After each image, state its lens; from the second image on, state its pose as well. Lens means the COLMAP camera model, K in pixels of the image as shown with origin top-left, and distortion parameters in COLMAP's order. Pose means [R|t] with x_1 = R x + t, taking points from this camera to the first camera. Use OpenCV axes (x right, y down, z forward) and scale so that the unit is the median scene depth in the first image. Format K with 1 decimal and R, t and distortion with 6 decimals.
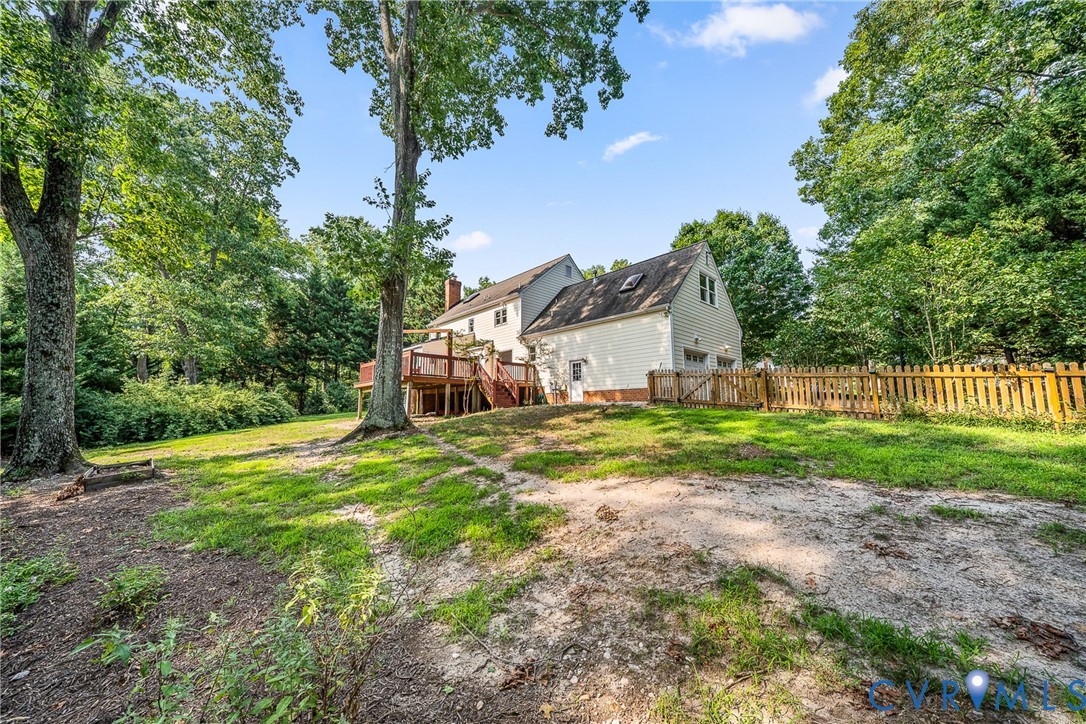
lens RADIAL K [[380.7, 0, 541.8], [0, 380.7, 350.4], [0, 0, 1]] dist [-0.000483, -0.000037]
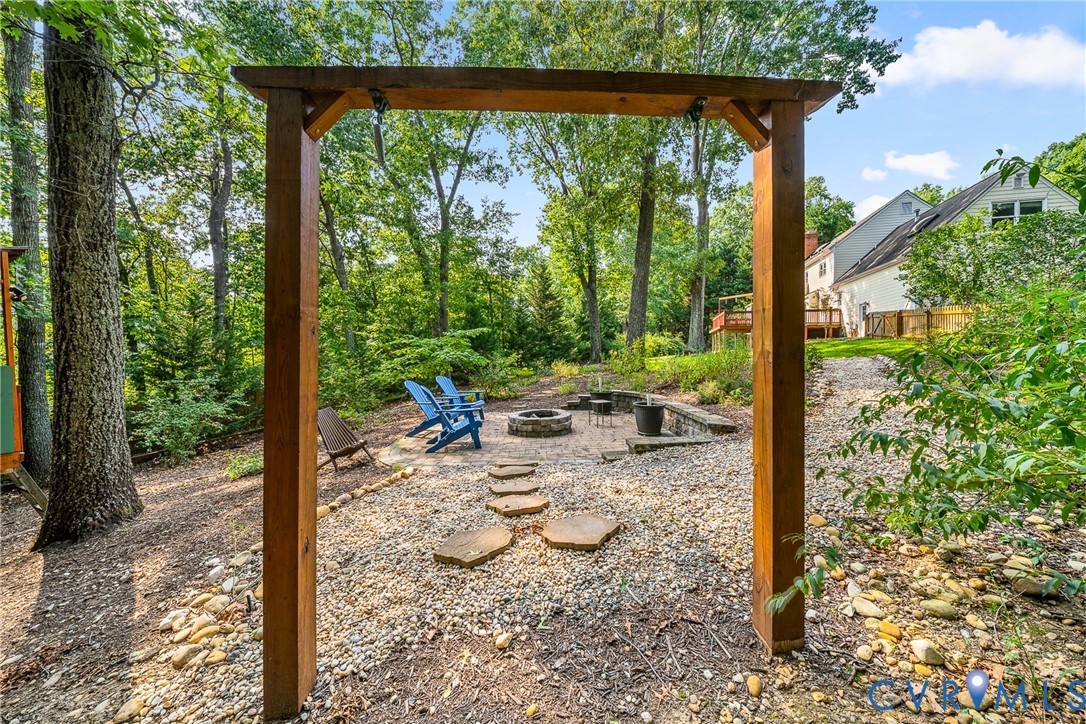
lens RADIAL K [[380.7, 0, 541.8], [0, 380.7, 350.4], [0, 0, 1]] dist [-0.000483, -0.000037]
pose [[0.491278, 0.001054, -0.871002, 0.525477], [0.124850, 0.989588, 0.071617, -0.033630], [0.862008, -0.143928, 0.486031, -0.394382]]
